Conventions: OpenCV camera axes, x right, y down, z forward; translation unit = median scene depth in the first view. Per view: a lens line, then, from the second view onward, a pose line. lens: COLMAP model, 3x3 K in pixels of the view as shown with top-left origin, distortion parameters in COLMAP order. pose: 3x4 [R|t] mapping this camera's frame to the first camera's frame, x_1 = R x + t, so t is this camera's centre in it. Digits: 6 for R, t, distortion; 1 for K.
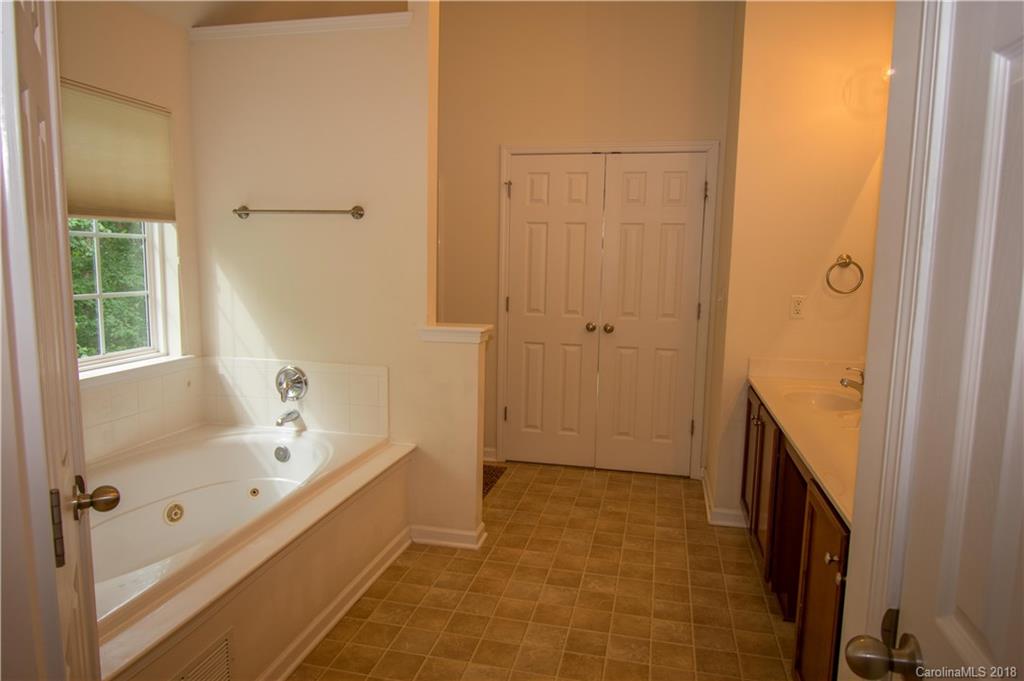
lens RADIAL K [[642.8, 0, 512.0], [0, 642.8, 340.5], [0, 0, 1]] dist [-0.029862, -0.000158]
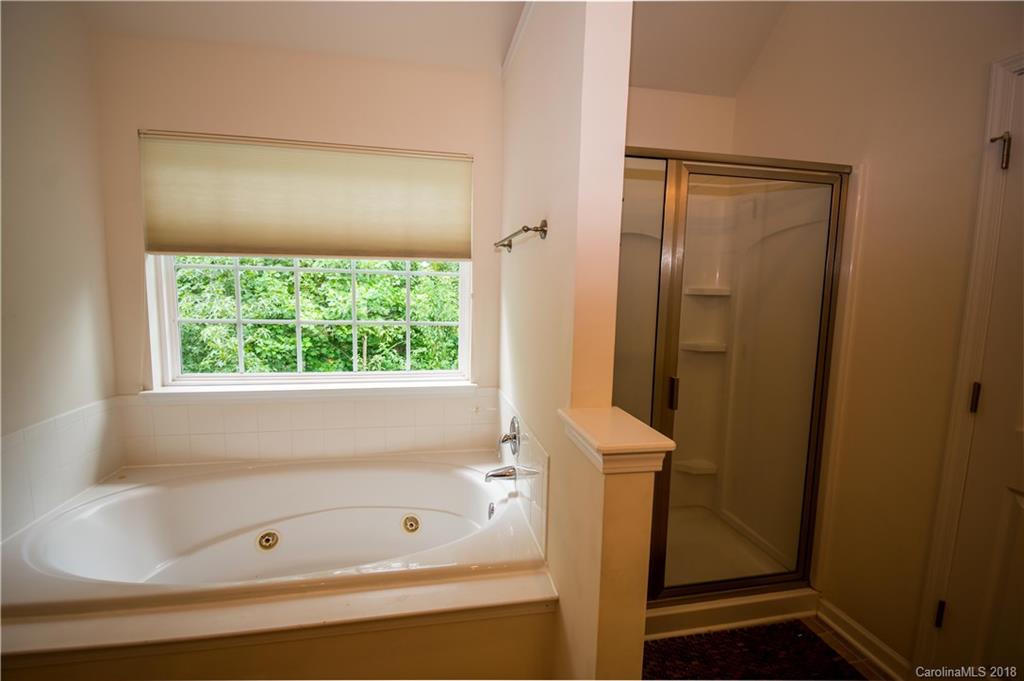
lens RADIAL K [[447.3, 0, 512.0], [0, 447.3, 340.5], [0, 0, 1]] dist [-0.018062, 0.000011]
pose [[0.409096, 0.095265, -0.907505, 0.202873], [-0.128599, 0.990628, 0.046020, -0.097126], [0.903384, 0.097877, 0.417513, 0.772852]]
